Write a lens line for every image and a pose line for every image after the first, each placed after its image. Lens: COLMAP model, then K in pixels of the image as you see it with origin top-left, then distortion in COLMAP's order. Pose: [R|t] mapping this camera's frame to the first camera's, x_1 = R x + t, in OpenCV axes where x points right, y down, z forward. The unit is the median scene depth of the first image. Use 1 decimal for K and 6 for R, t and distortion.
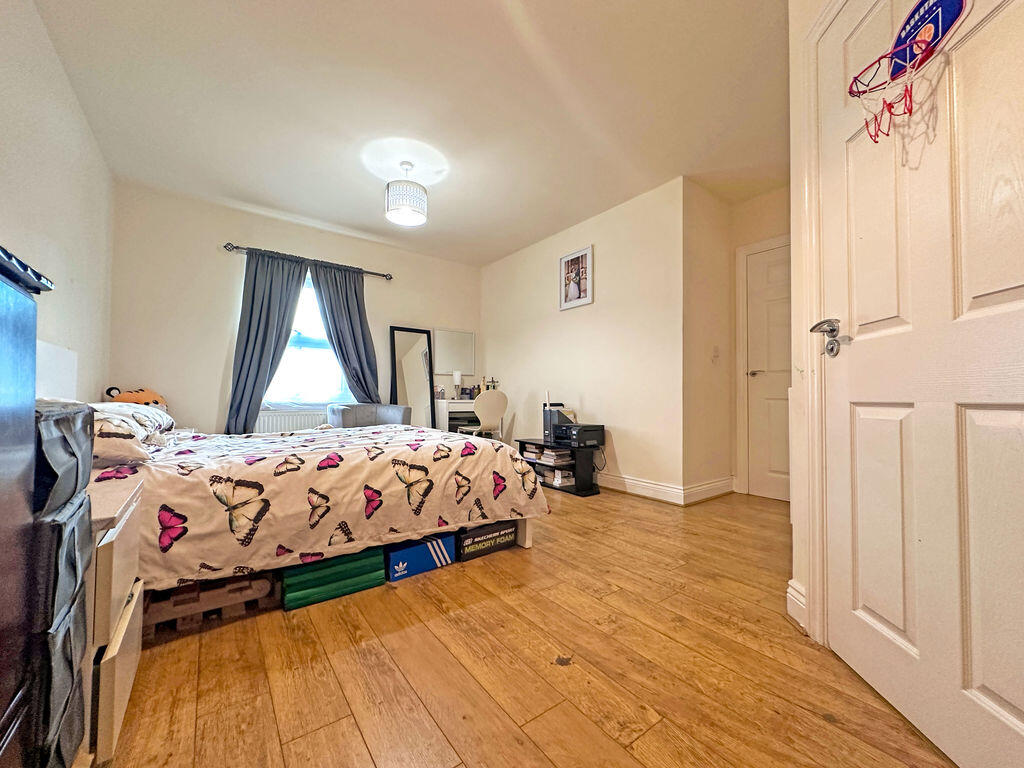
lens RADIAL K [[406.4, 0, 512.0], [0, 406.4, 384.0], [0, 0, 1]] dist [-0.003045, 0.000224]
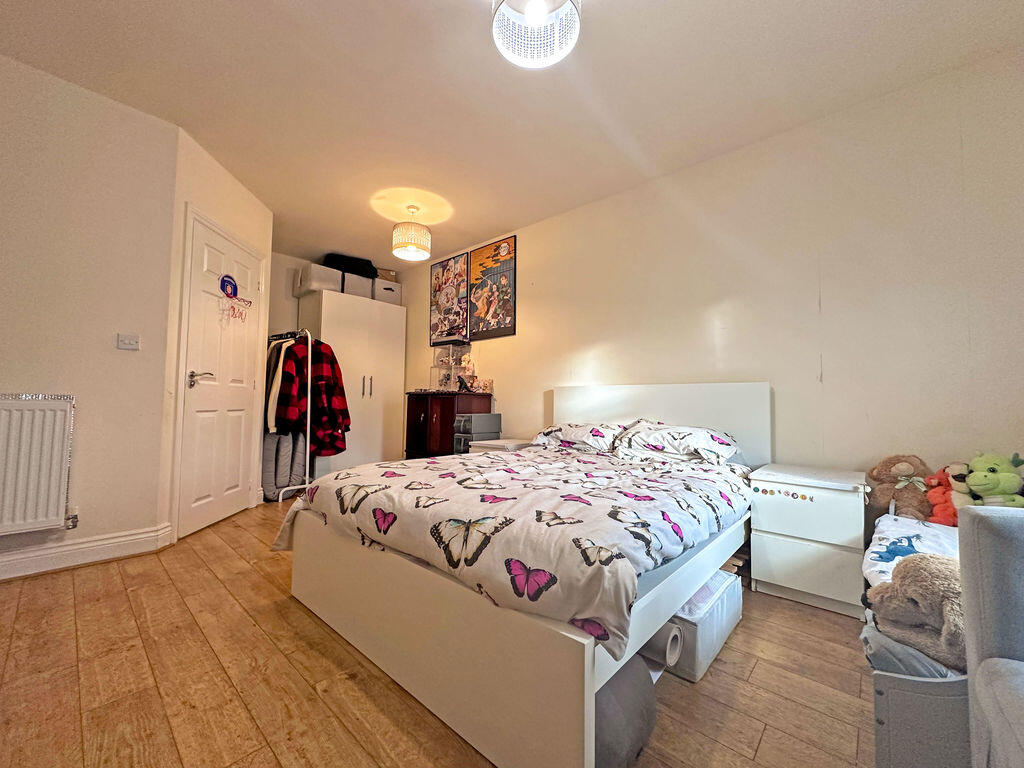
lens RADIAL K [[406.4, 0, 512.0], [0, 406.4, 384.0], [0, 0, 1]] dist [-0.003045, 0.000224]
pose [[-0.980926, -0.034804, -0.191241, -0.263579], [-0.019055, 0.996319, -0.083582, 0.035817], [0.193446, -0.078343, -0.977978, 2.314307]]
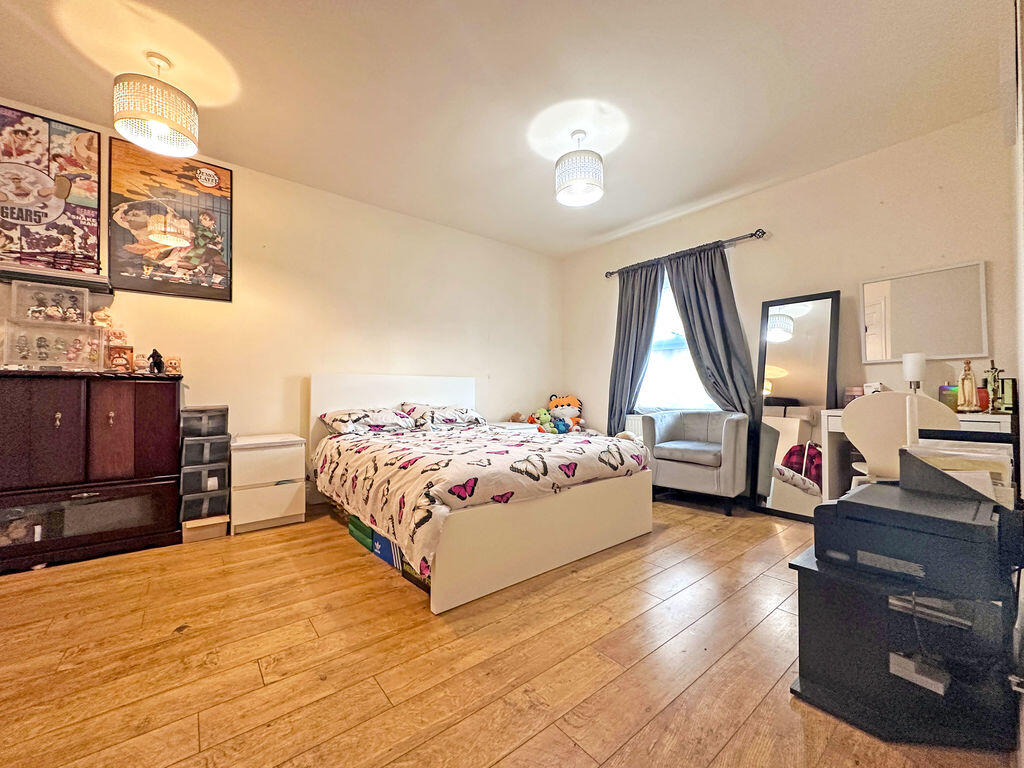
lens RADIAL K [[406.4, 0, 512.0], [0, 406.4, 384.0], [0, 0, 1]] dist [-0.003045, 0.000224]
pose [[0.038004, -0.028578, -0.998869, 0.951875], [0.031096, 0.999141, -0.027403, 0.010561], [0.998794, -0.030019, 0.038860, 1.337896]]
